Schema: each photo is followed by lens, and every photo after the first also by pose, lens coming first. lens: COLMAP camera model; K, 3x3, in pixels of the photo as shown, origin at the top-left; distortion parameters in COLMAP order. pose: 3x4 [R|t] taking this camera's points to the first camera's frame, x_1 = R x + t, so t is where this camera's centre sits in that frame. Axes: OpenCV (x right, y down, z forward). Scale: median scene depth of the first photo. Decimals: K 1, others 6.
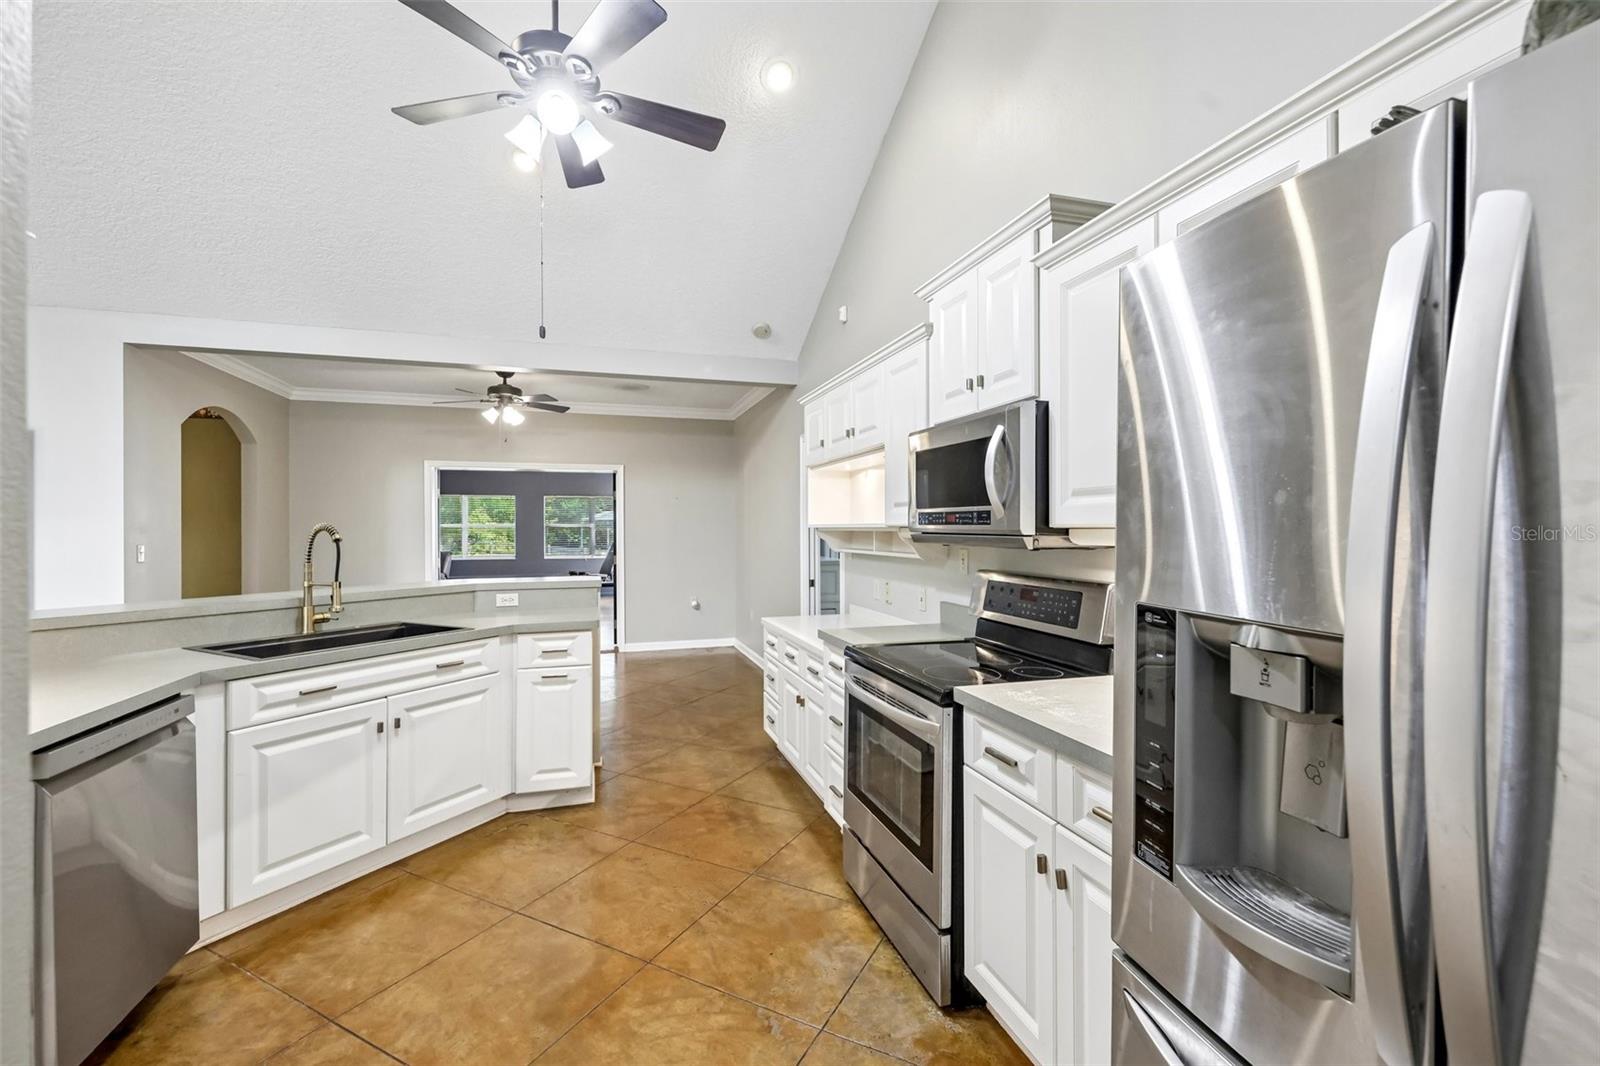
lens RADIAL K [[684.0, 0, 800.7], [0, 684.0, 535.2], [0, 0, 1]] dist [0.000007, -0.001832]
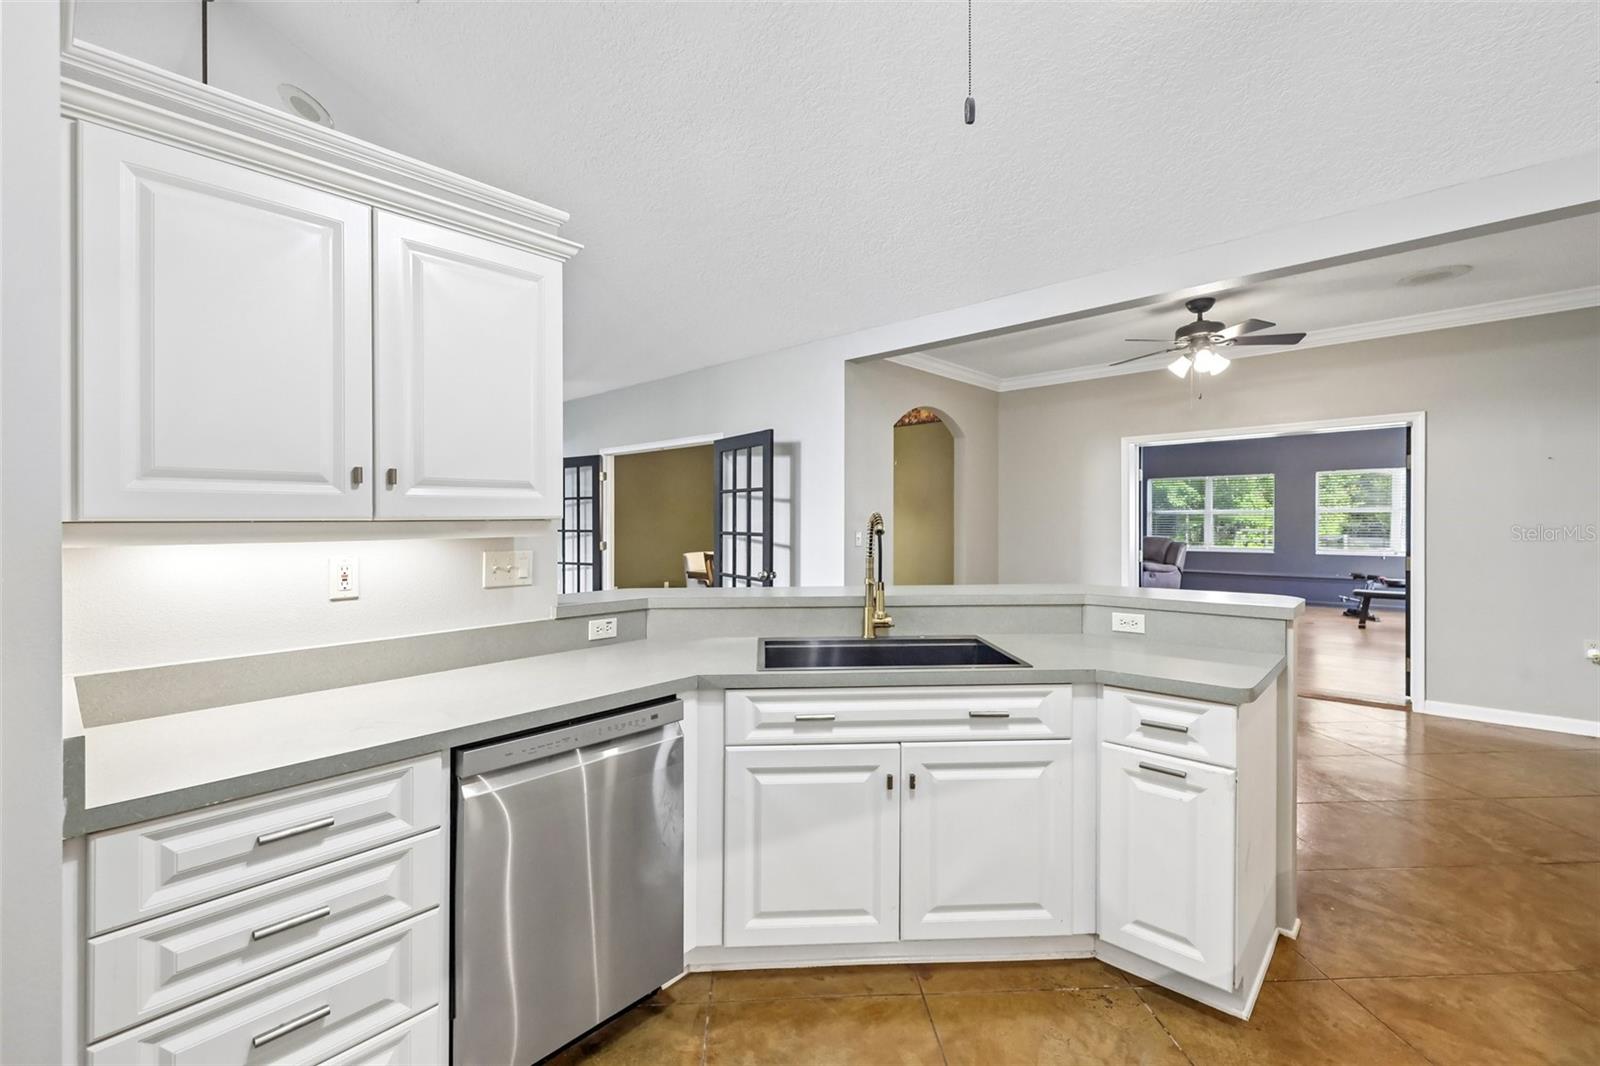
lens RADIAL K [[684.0, 0, 793.9], [0, 684.0, 523.4], [0, 0, 1]] dist [0.000007, -0.001832]
pose [[0.497960, 0.004081, -0.867190, -0.013388], [-0.002514, 0.999992, 0.003262, -0.004349], [0.867196, 0.000556, 0.497966, 0.435745]]
